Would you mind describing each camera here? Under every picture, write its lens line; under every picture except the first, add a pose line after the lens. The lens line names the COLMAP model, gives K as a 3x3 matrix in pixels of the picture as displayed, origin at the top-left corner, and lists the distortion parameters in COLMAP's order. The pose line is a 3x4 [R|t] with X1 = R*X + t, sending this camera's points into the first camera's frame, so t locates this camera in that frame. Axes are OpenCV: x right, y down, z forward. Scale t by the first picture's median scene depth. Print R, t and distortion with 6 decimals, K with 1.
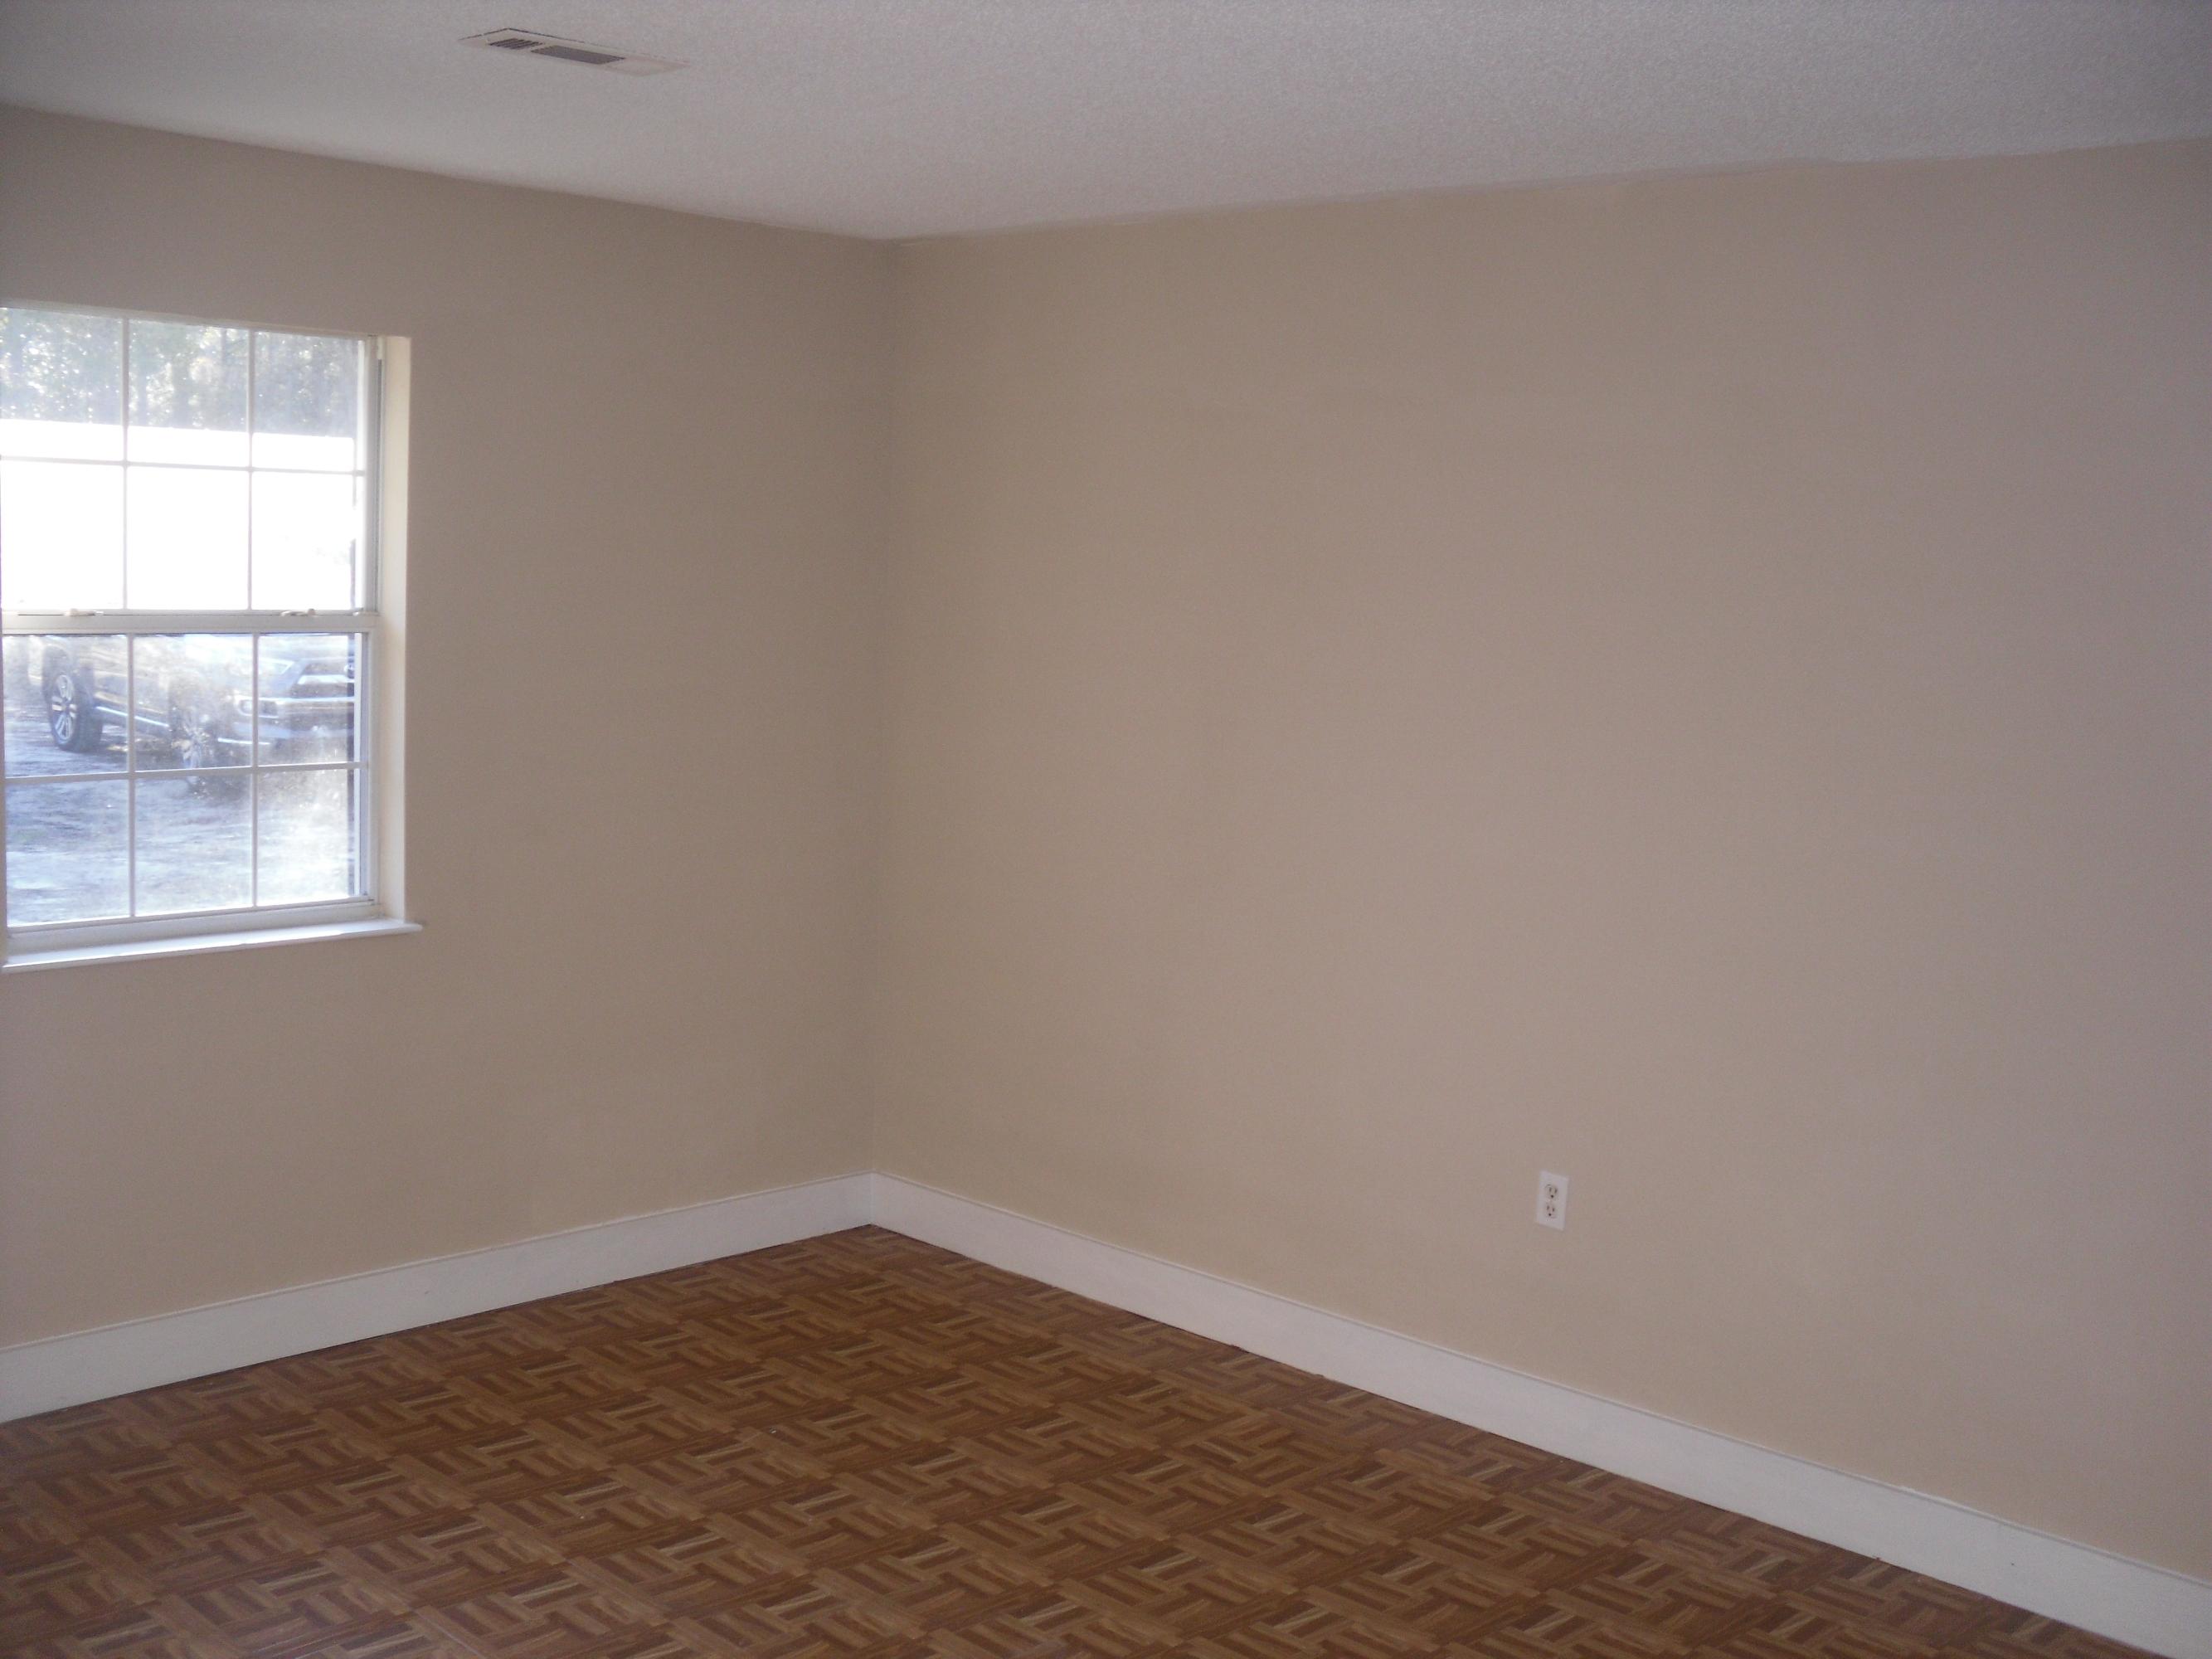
lens RADIAL K [[2311.3, 0, 1105.0], [0, 2311.3, 835.7], [0, 0, 1]] dist [-0.103150, 0.000000]
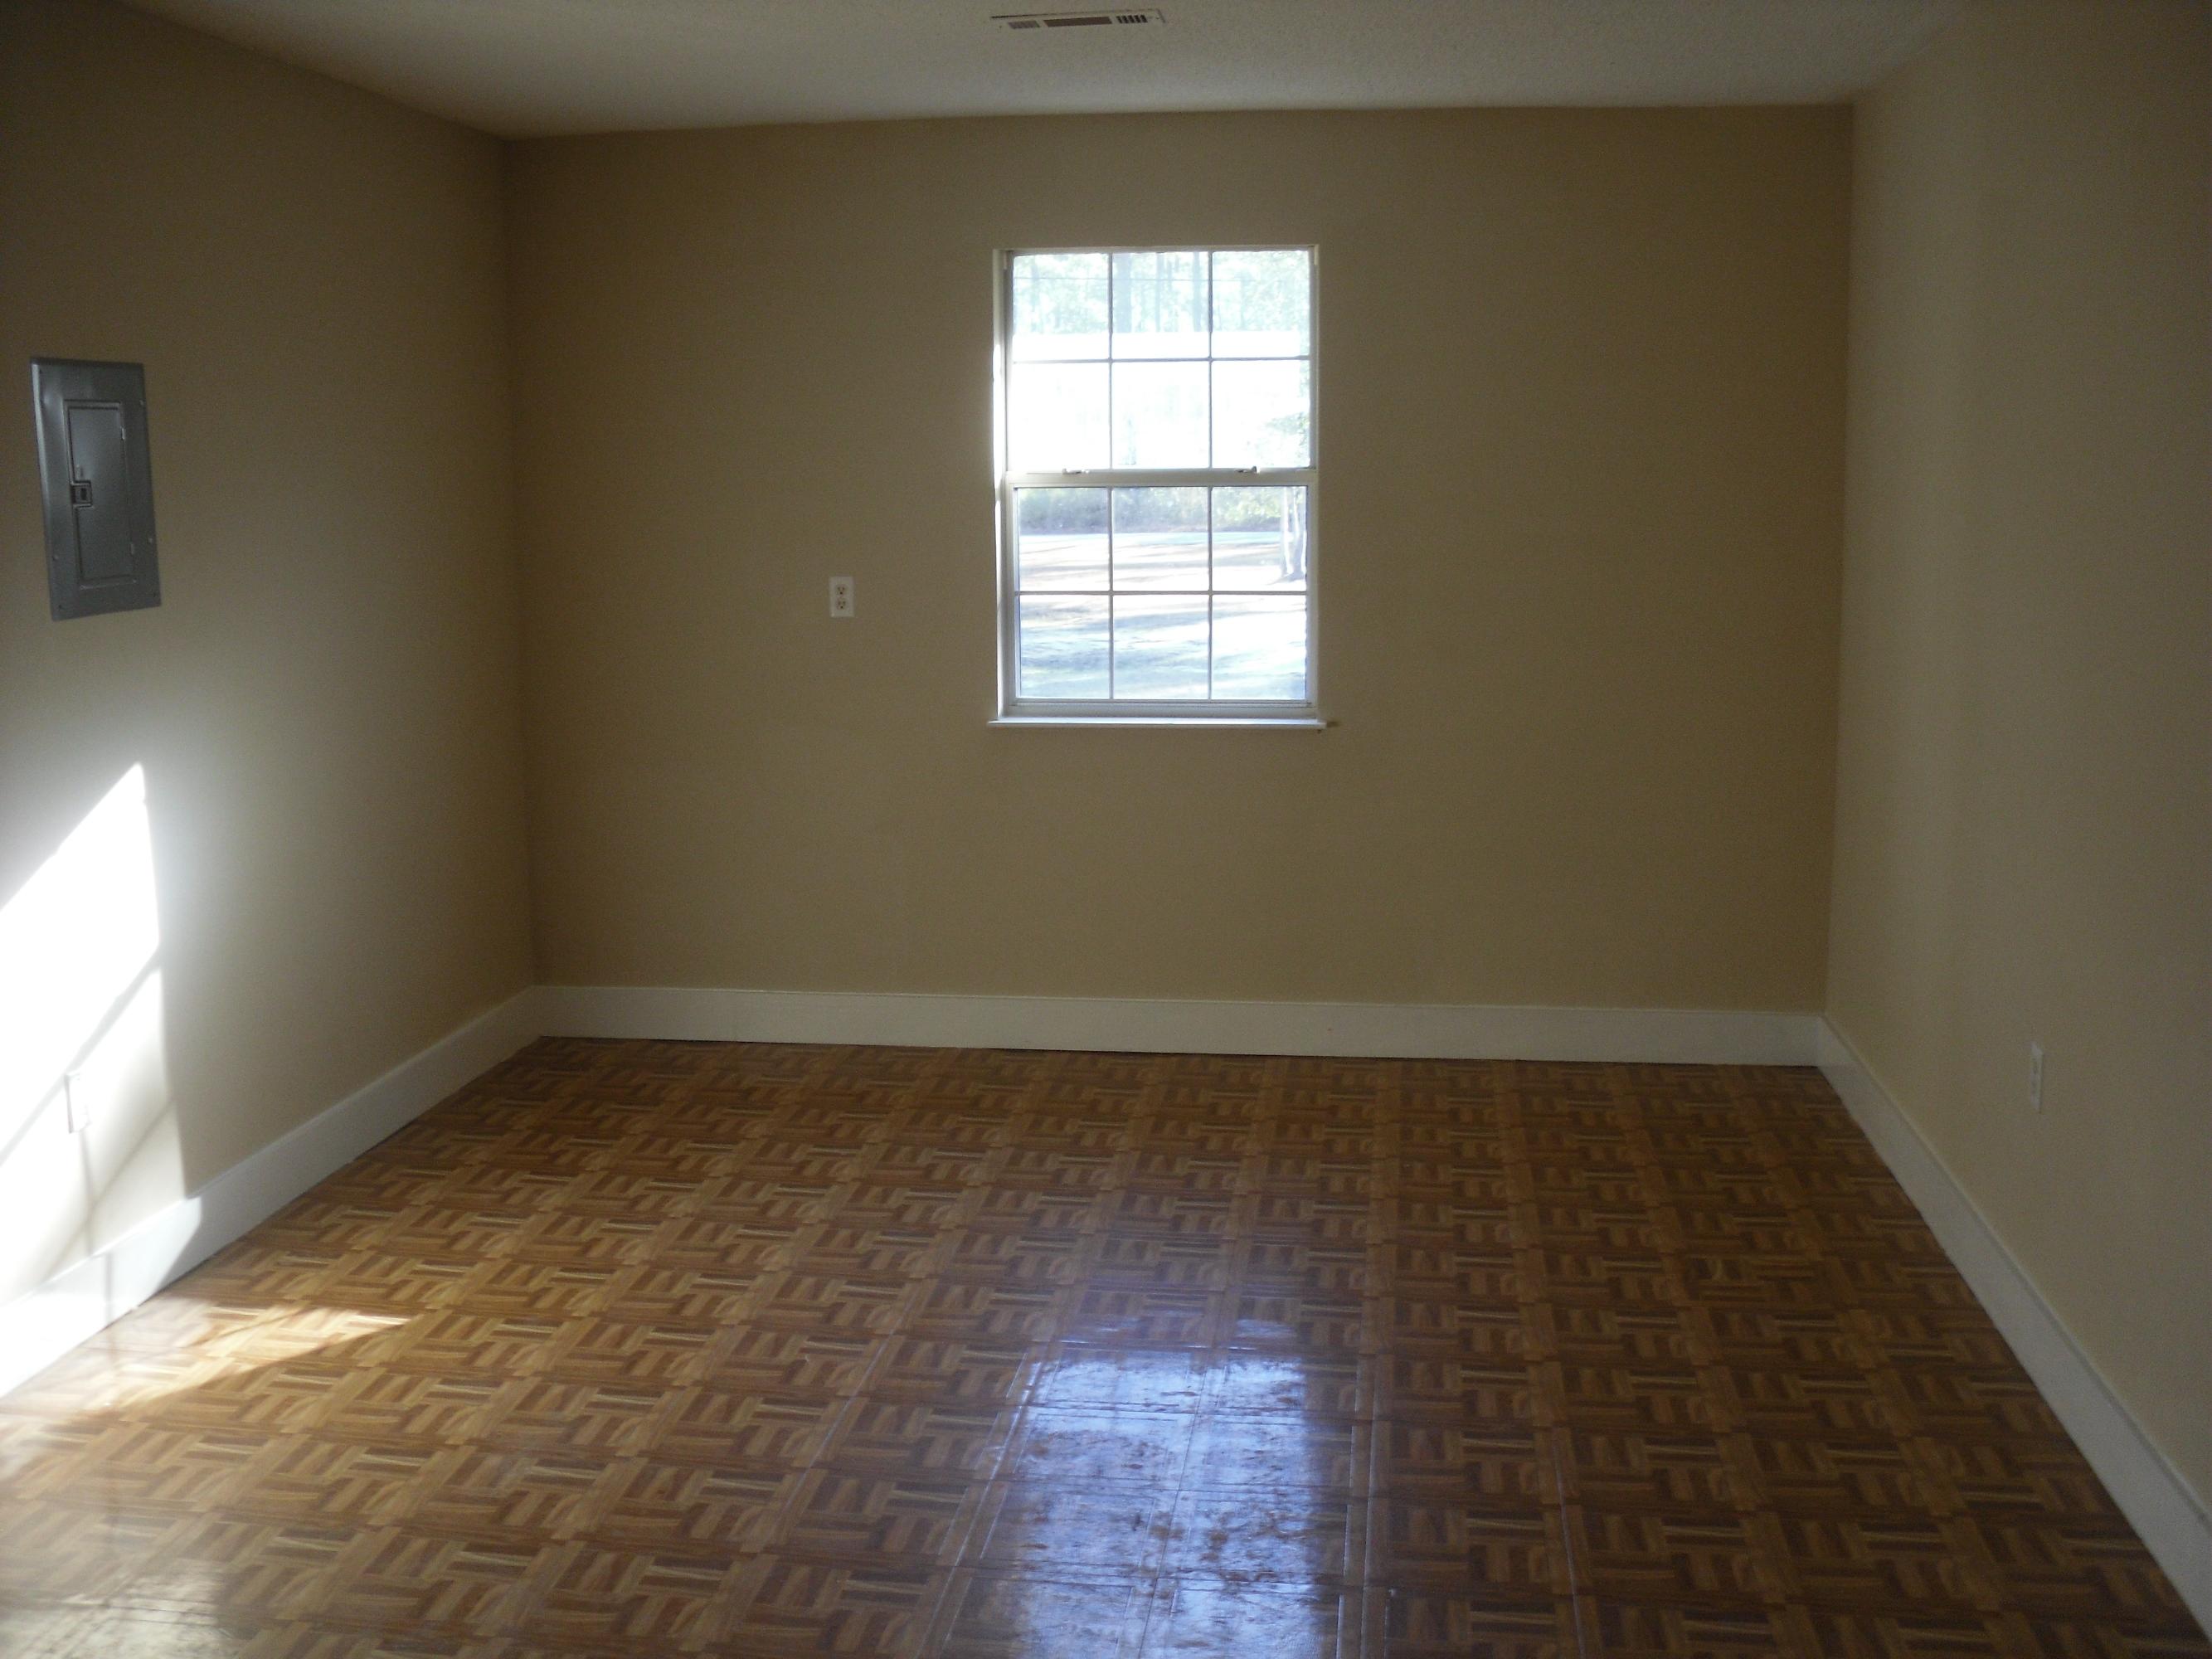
lens RADIAL K [[2311.3, 0, 1106.0], [0, 2311.3, 823.6], [0, 0, 1]] dist [-0.103150, 0.000000]
pose [[0.574832, 0.074833, -0.814842, 0.684064], [-0.065074, 0.996836, 0.045641, 0.046846], [0.815680, 0.026789, 0.577883, 0.203407]]
